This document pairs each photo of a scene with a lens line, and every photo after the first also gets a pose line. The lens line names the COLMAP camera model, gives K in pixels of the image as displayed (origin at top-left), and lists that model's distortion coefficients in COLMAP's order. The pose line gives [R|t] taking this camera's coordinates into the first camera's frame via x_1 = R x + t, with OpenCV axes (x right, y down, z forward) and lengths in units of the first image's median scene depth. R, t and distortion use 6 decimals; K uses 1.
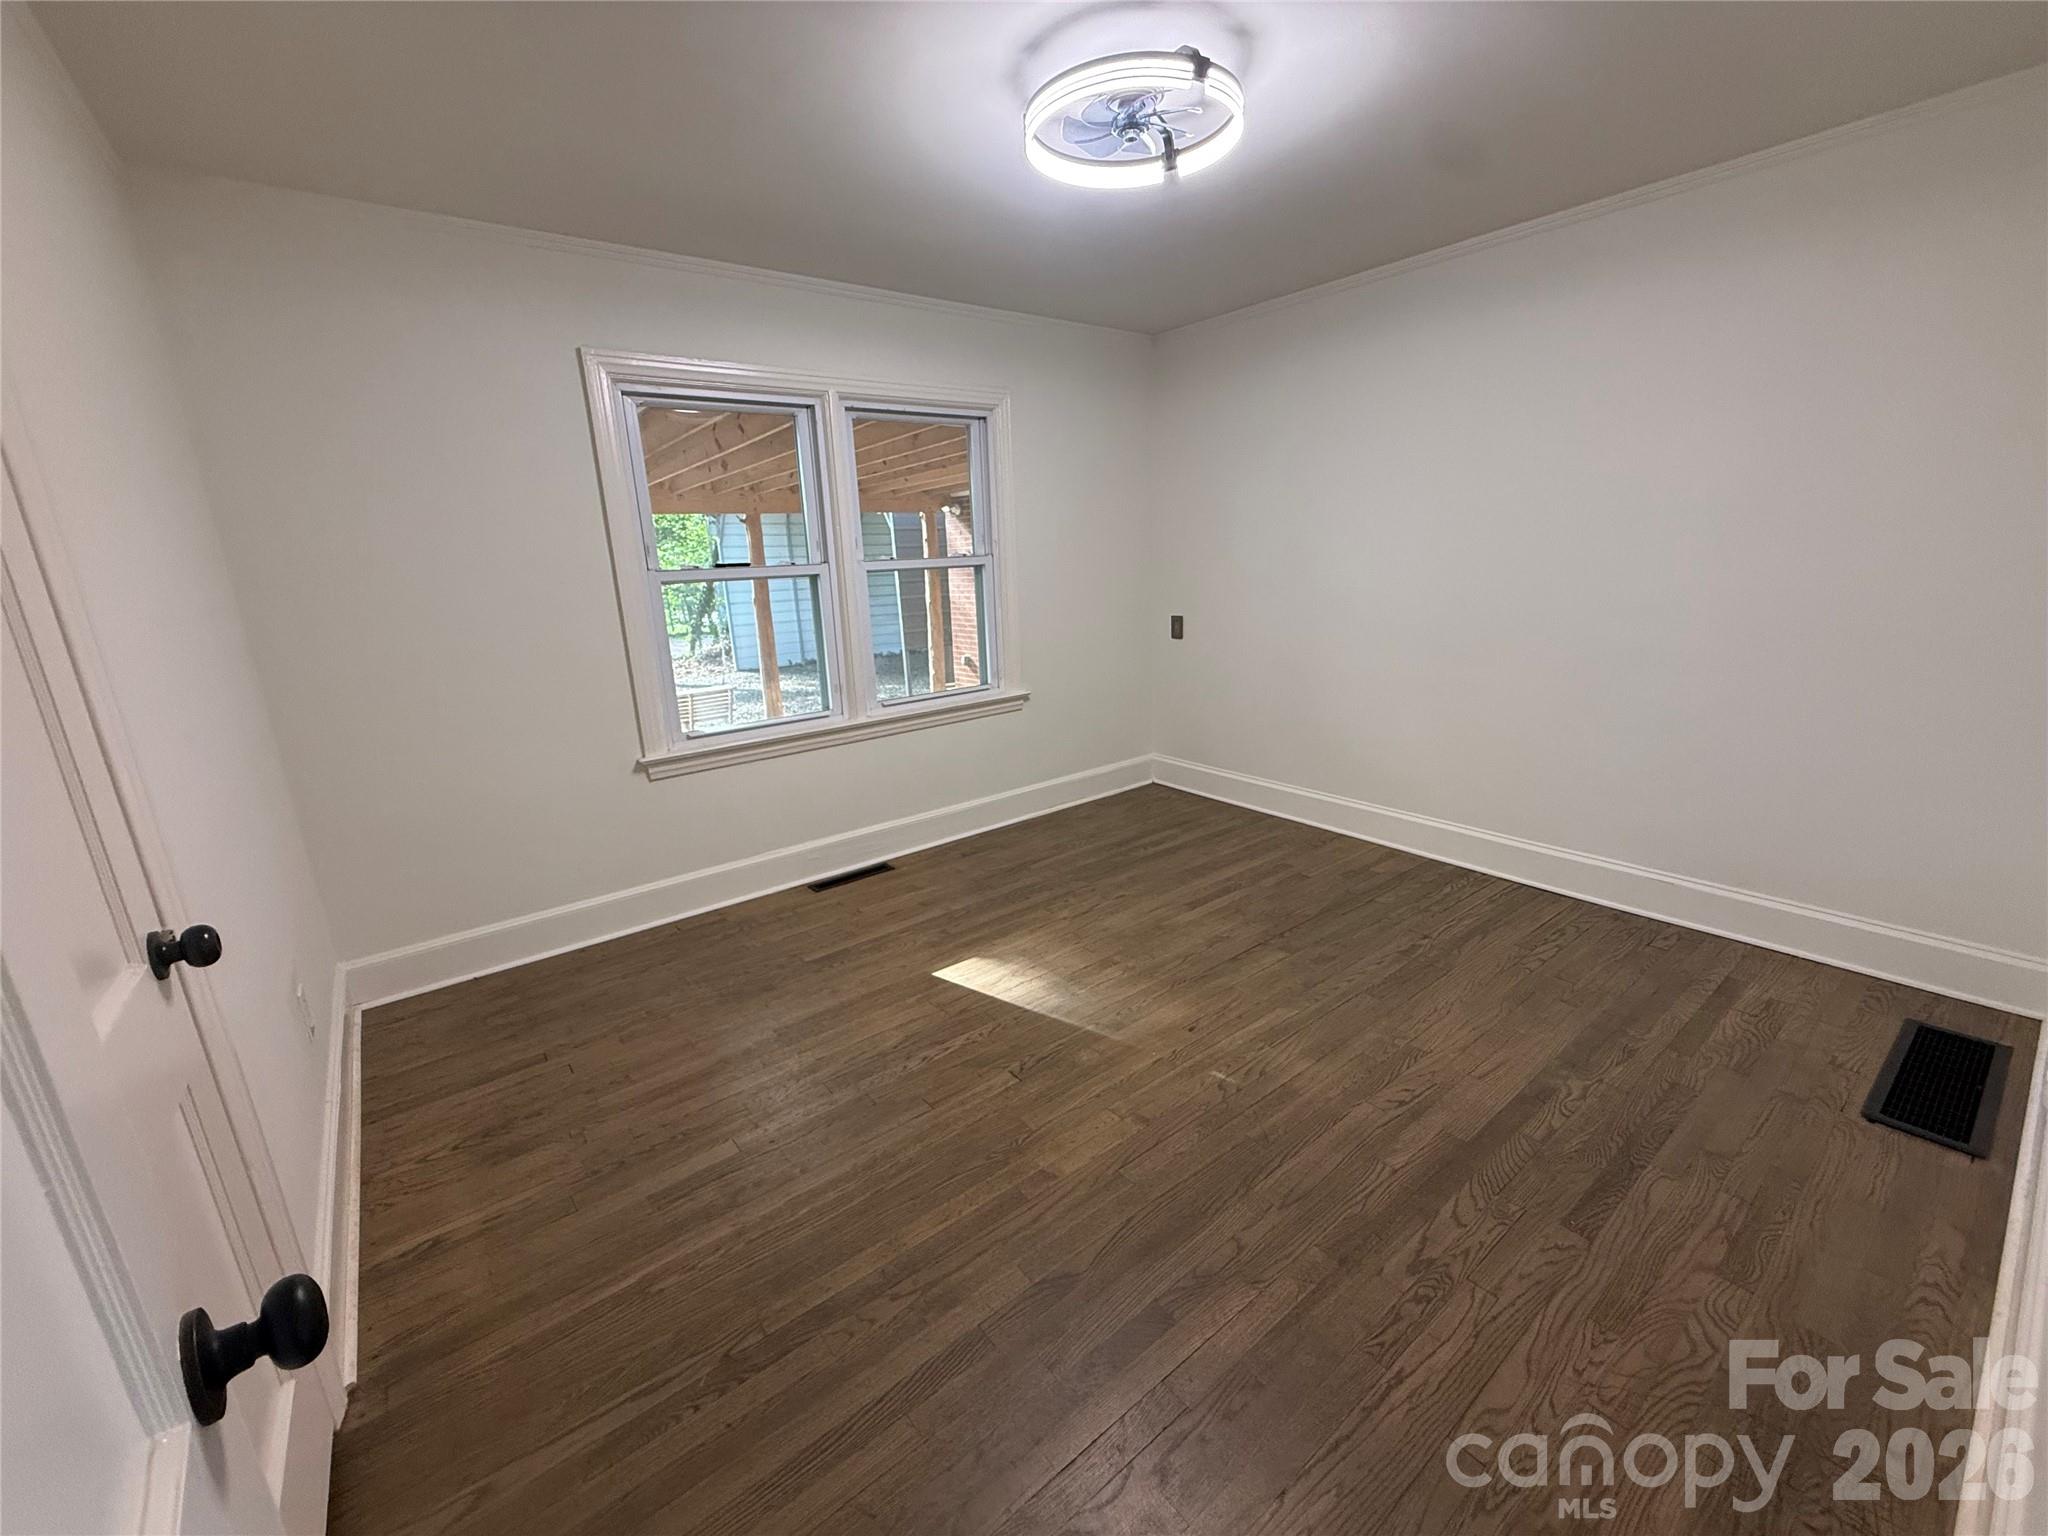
lens RADIAL K [[819.6, 0, 1020.9], [0, 819.6, 772.0], [0, 0, 1]] dist [0.001064, 0.000116]
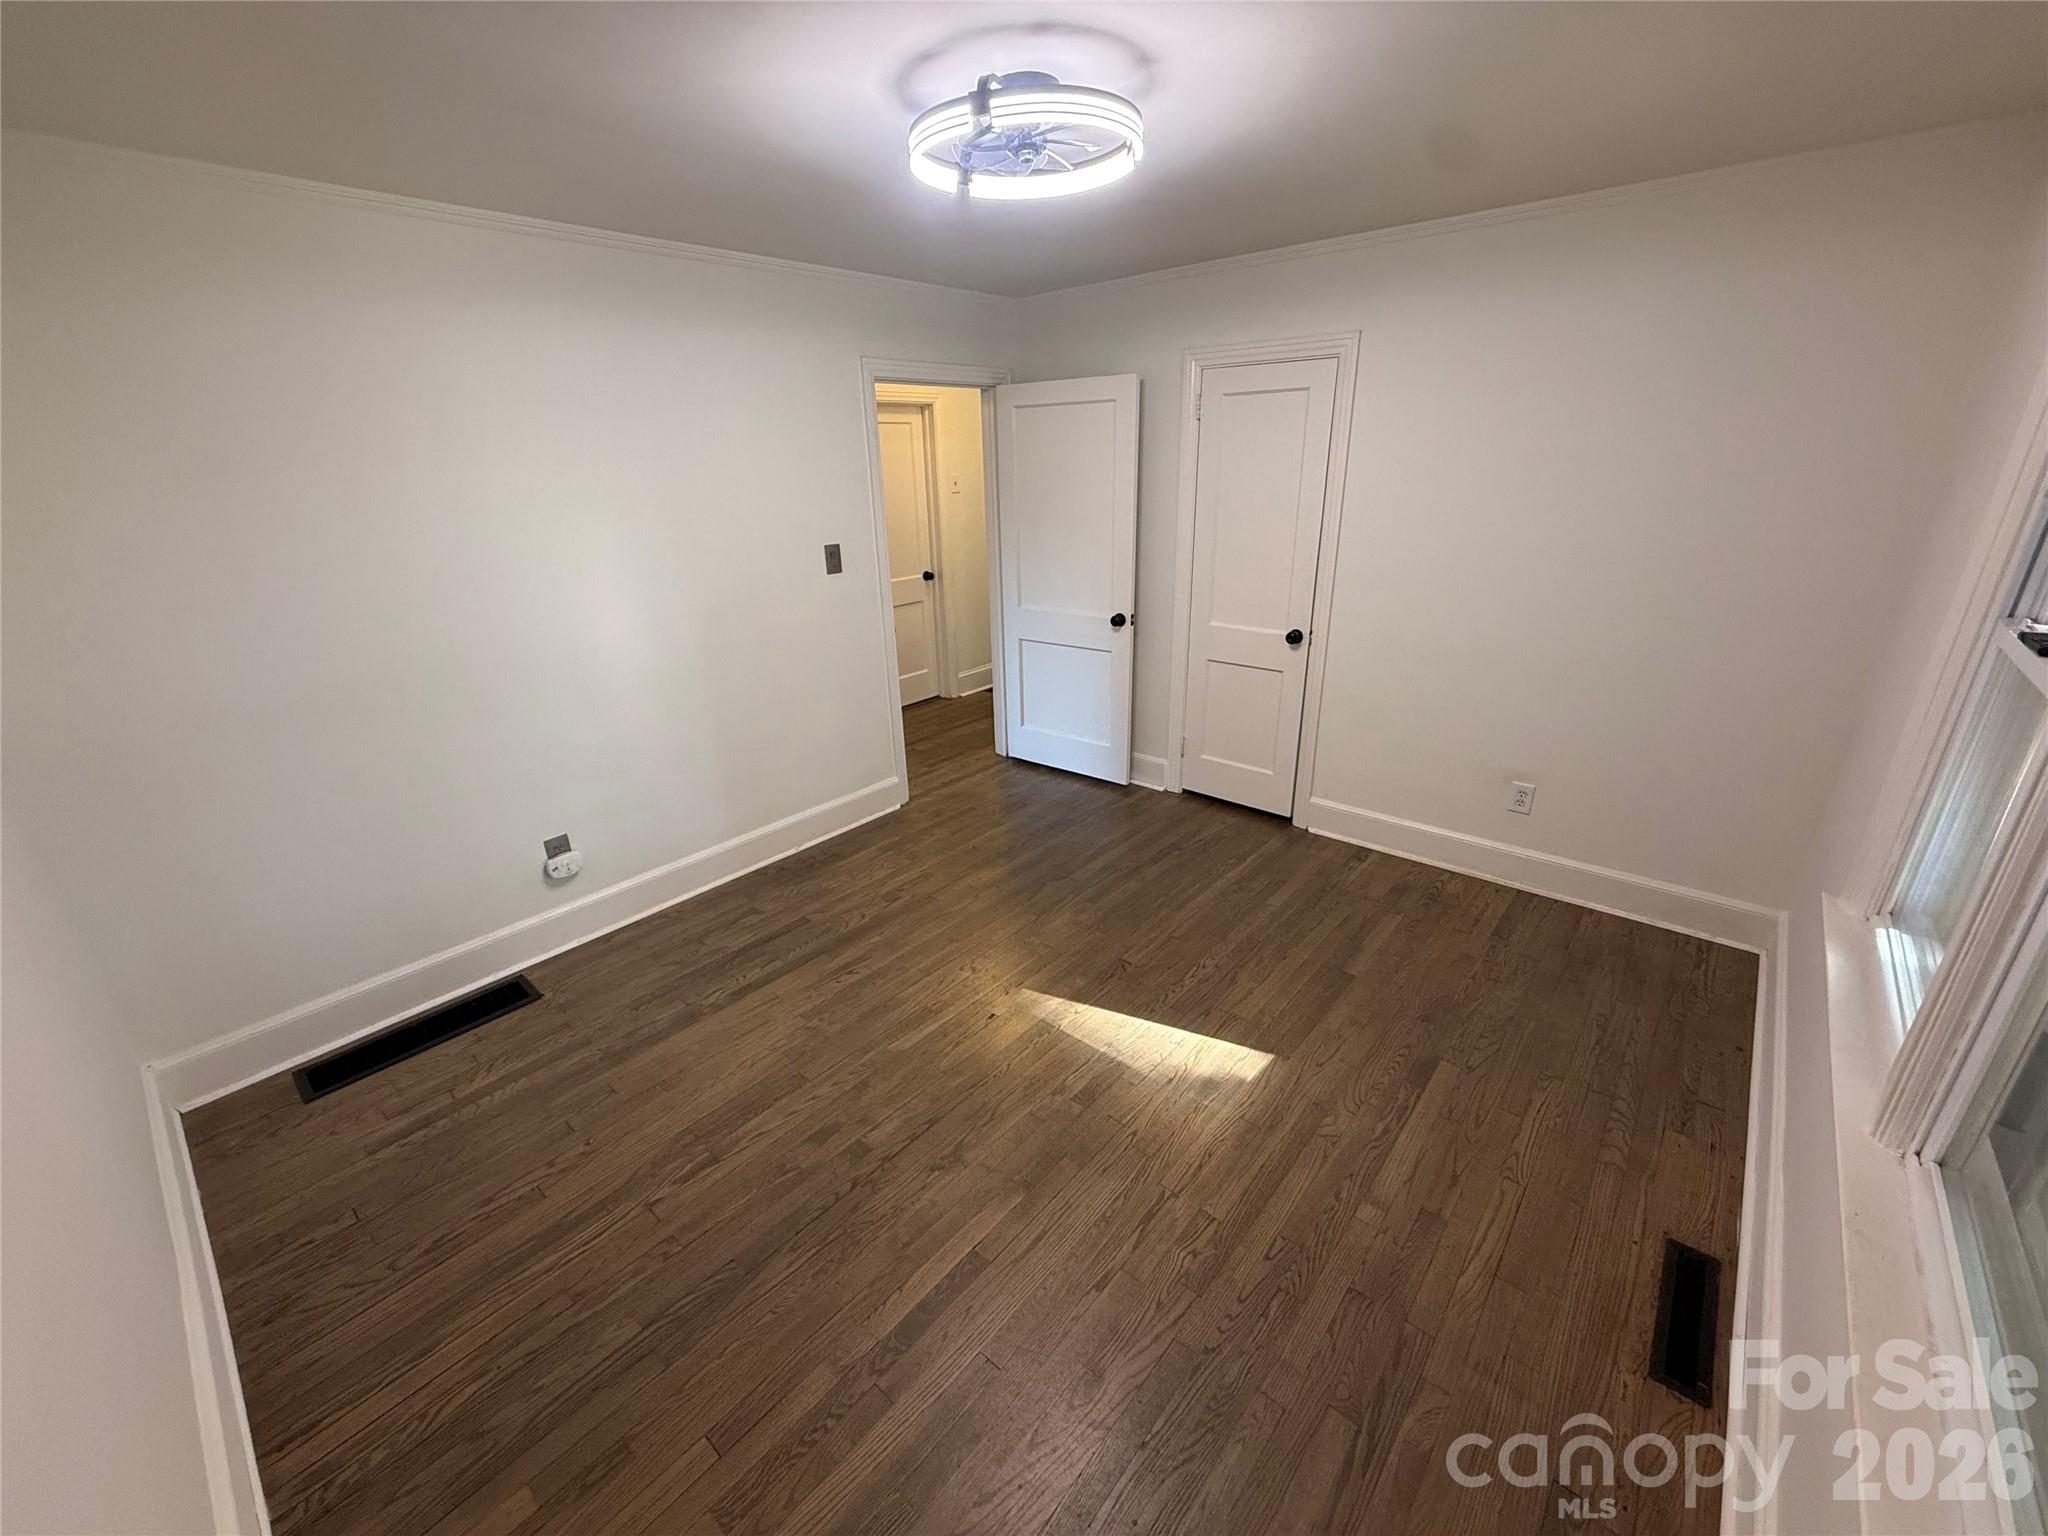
lens RADIAL K [[819.6, 0, 1023.8], [0, 819.6, 765.5], [0, 0, 1]] dist [0.001064, 0.000116]
pose [[-0.978810, 0.130481, -0.157818, 0.297713], [0.012567, 0.807523, 0.589703, -0.616423], [0.204386, 0.575223, -0.792051, 1.697690]]
